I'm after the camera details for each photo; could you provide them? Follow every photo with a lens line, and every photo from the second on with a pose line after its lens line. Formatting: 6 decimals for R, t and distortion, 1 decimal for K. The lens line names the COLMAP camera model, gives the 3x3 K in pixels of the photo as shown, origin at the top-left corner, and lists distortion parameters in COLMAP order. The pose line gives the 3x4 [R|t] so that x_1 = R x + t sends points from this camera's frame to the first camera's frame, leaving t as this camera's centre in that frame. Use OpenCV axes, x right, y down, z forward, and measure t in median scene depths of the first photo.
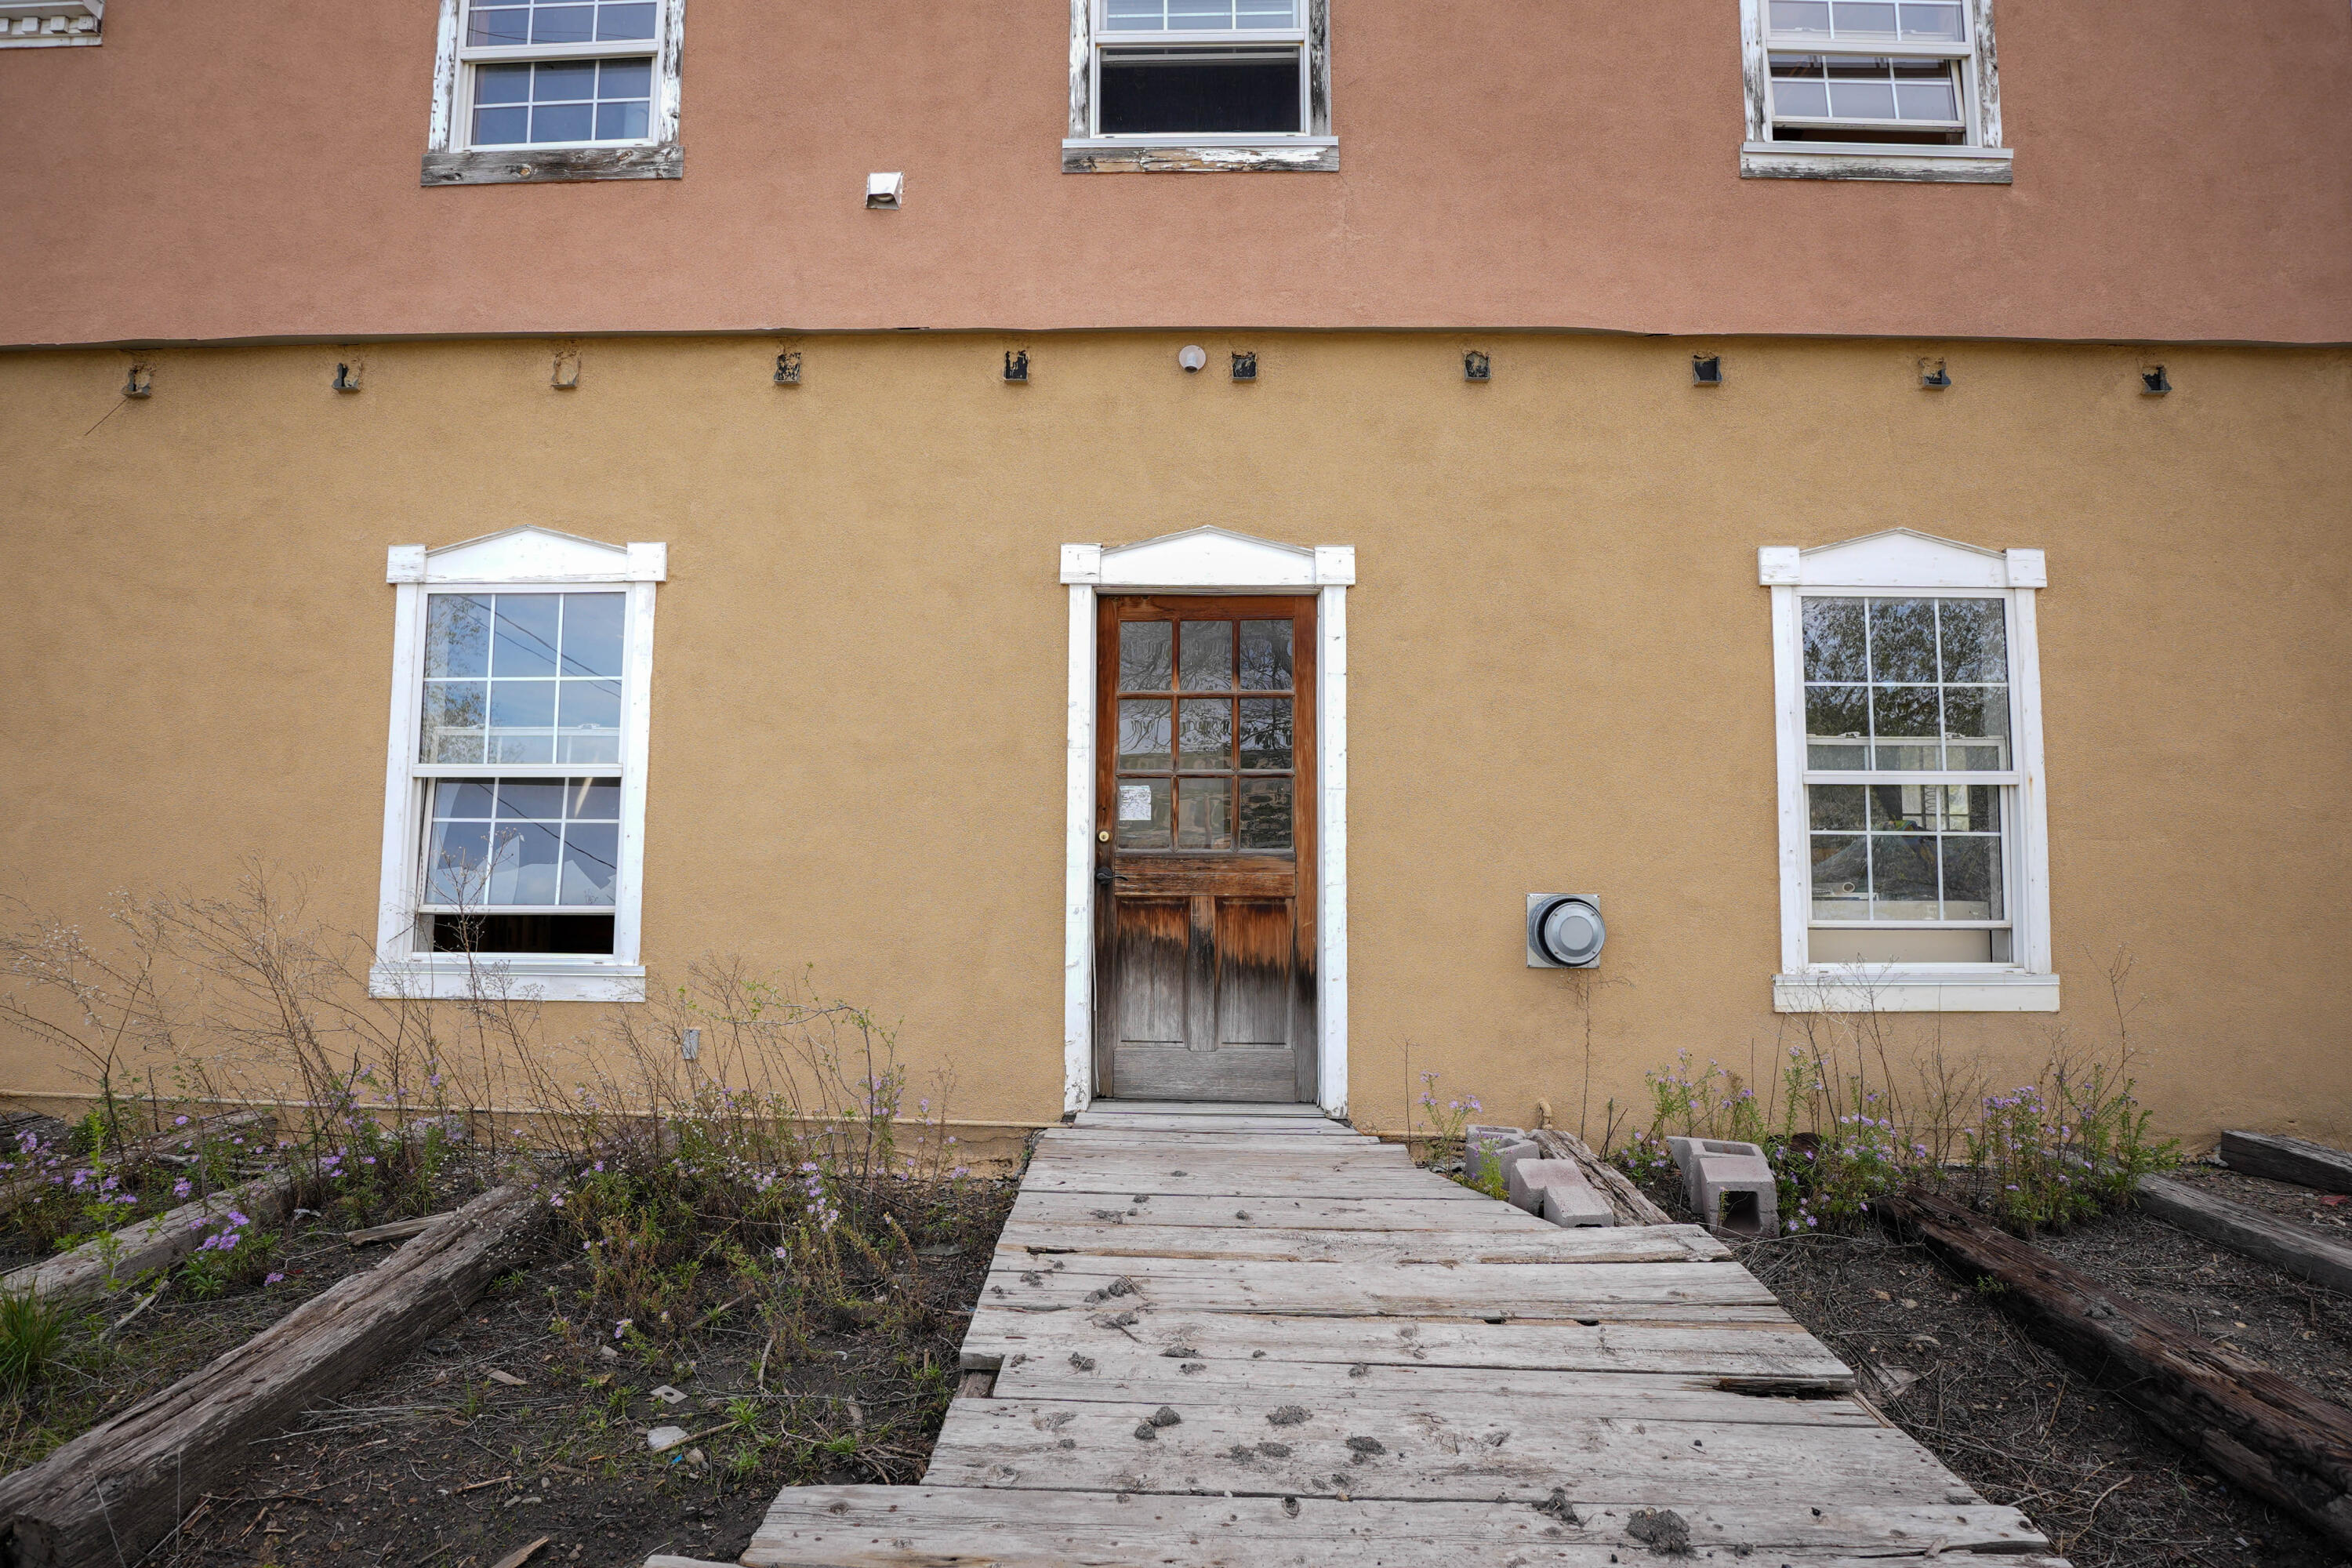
lens RADIAL K [[1106.2, 0, 1233.7], [0, 1106.2, 789.8], [0, 0, 1]] dist [-0.044376, 0.009634]
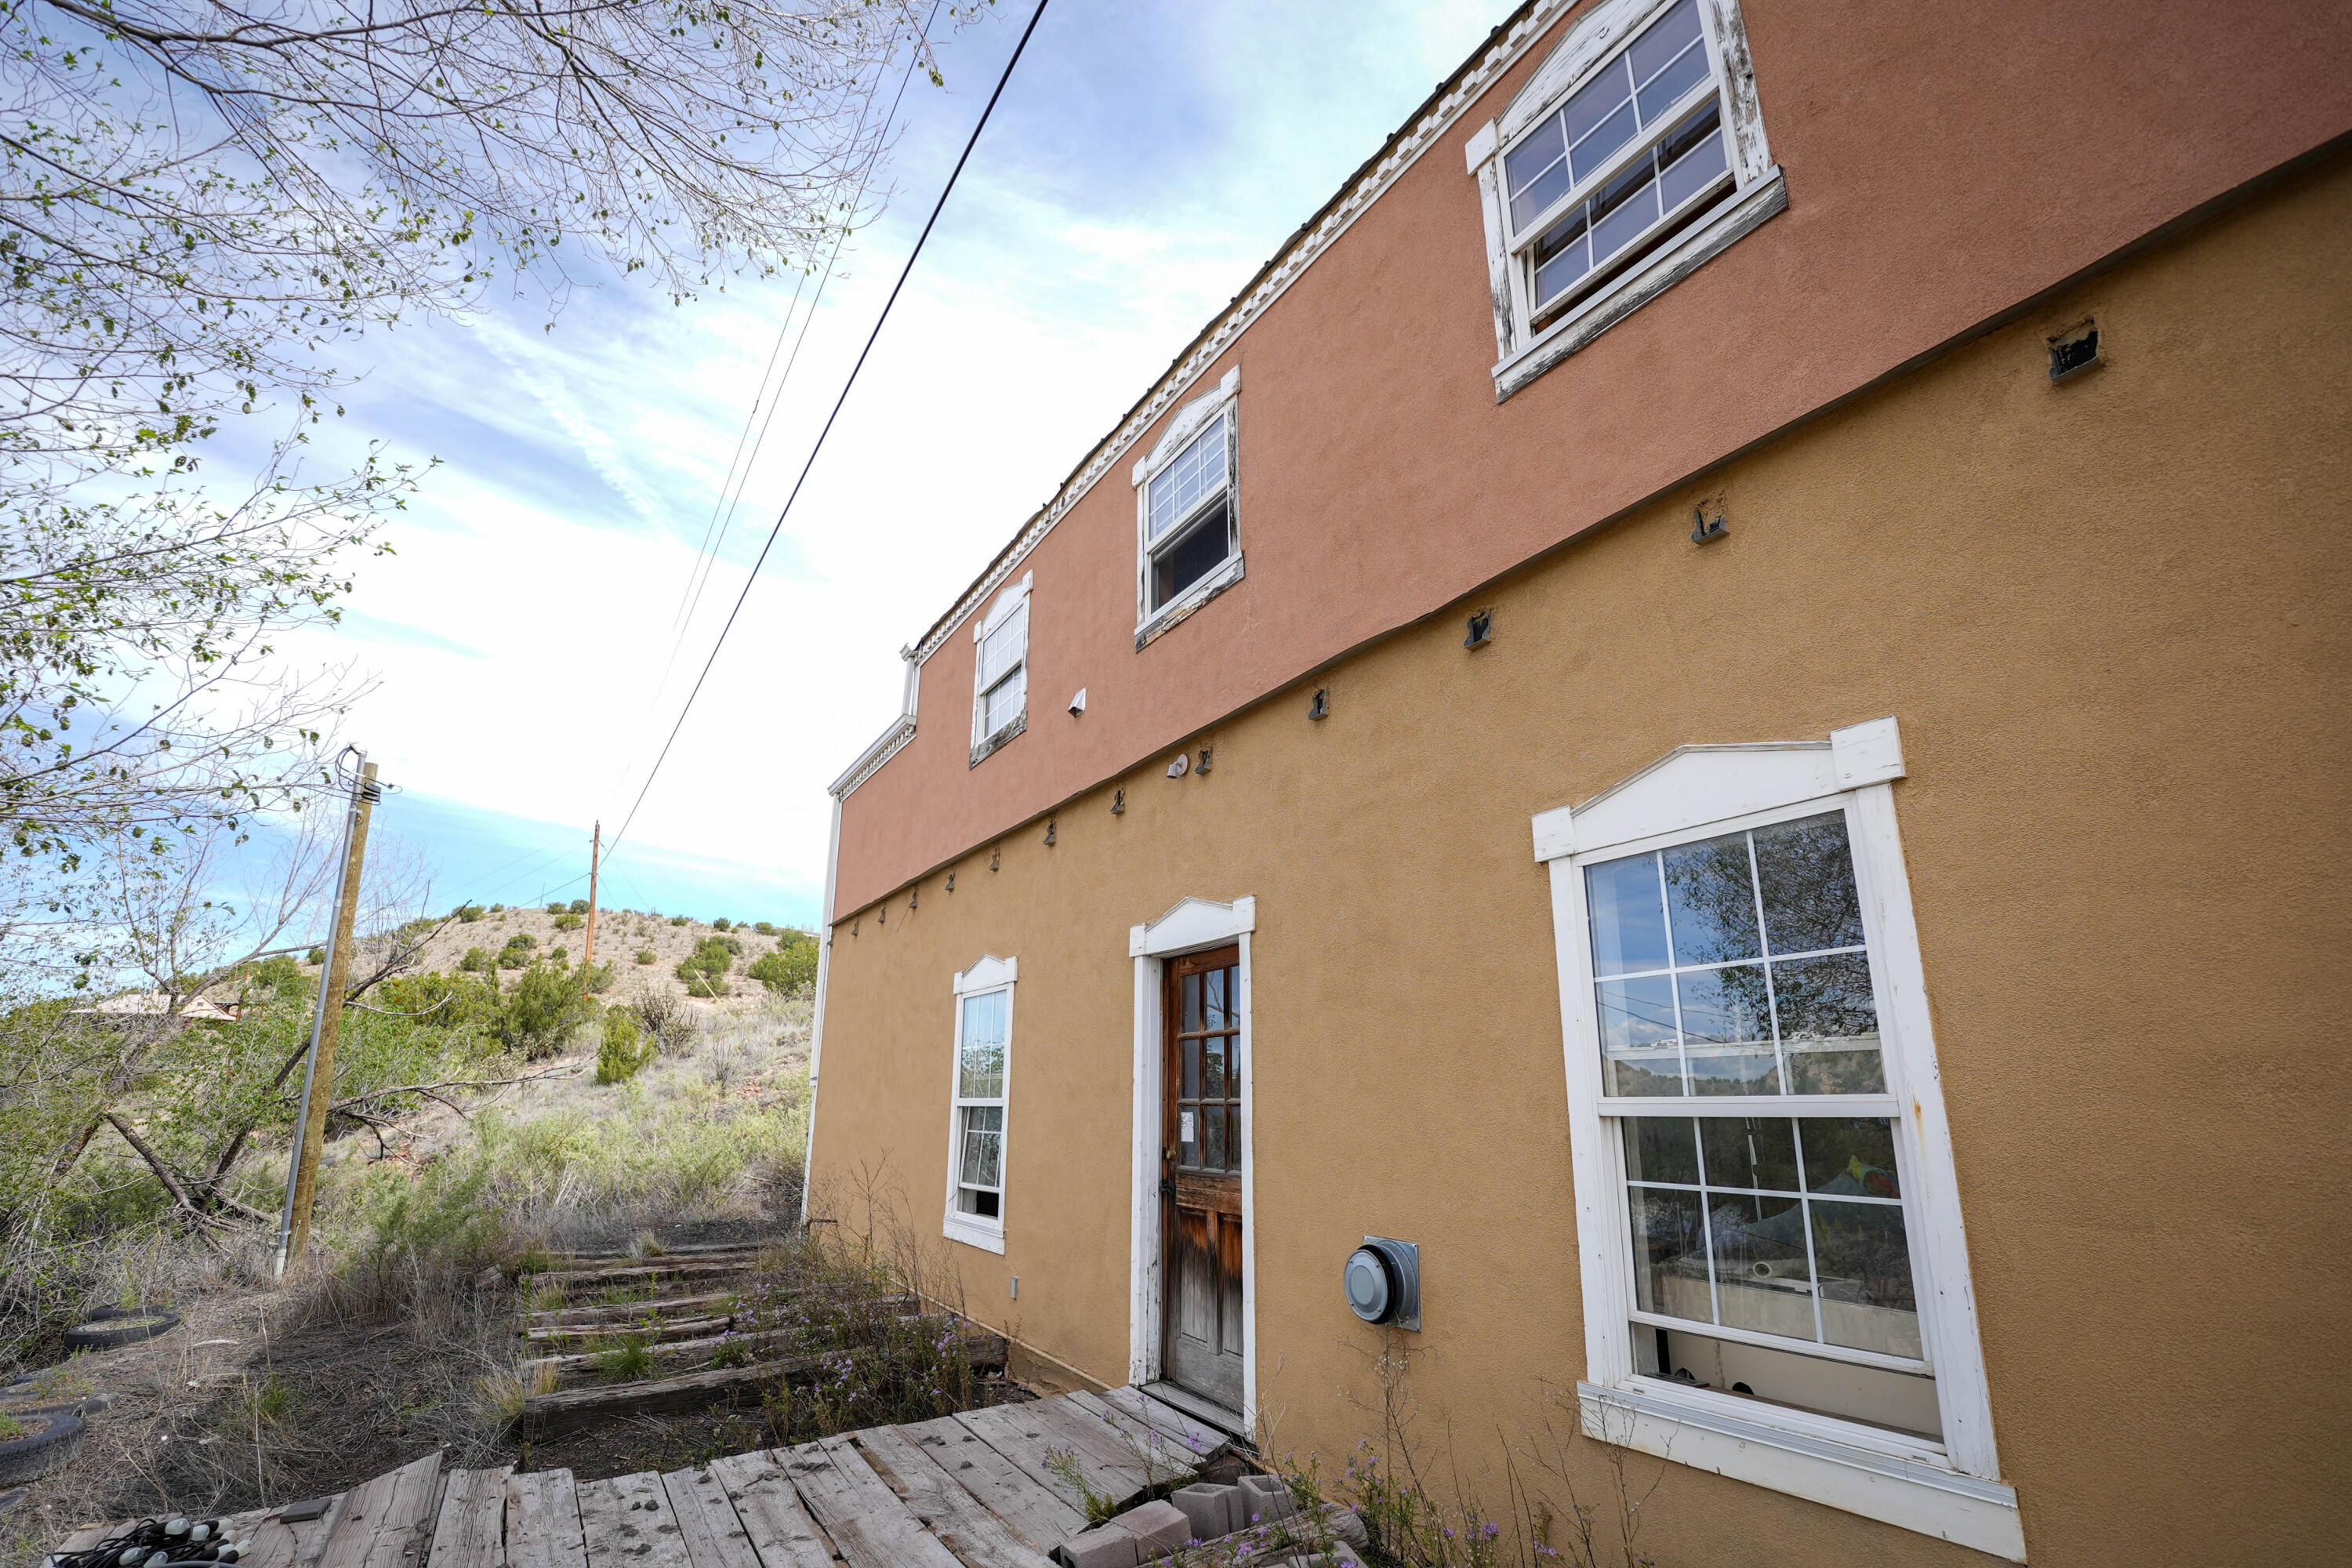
lens RADIAL K [[1106.2, 0, 1233.7], [0, 1106.2, 789.8], [0, 0, 1]] dist [-0.044376, 0.009634]
pose [[0.548158, -0.231119, -0.803808, 1.013013], [0.066877, 0.970096, -0.233326, -0.062401], [0.833697, 0.074143, 0.547222, 0.352161]]
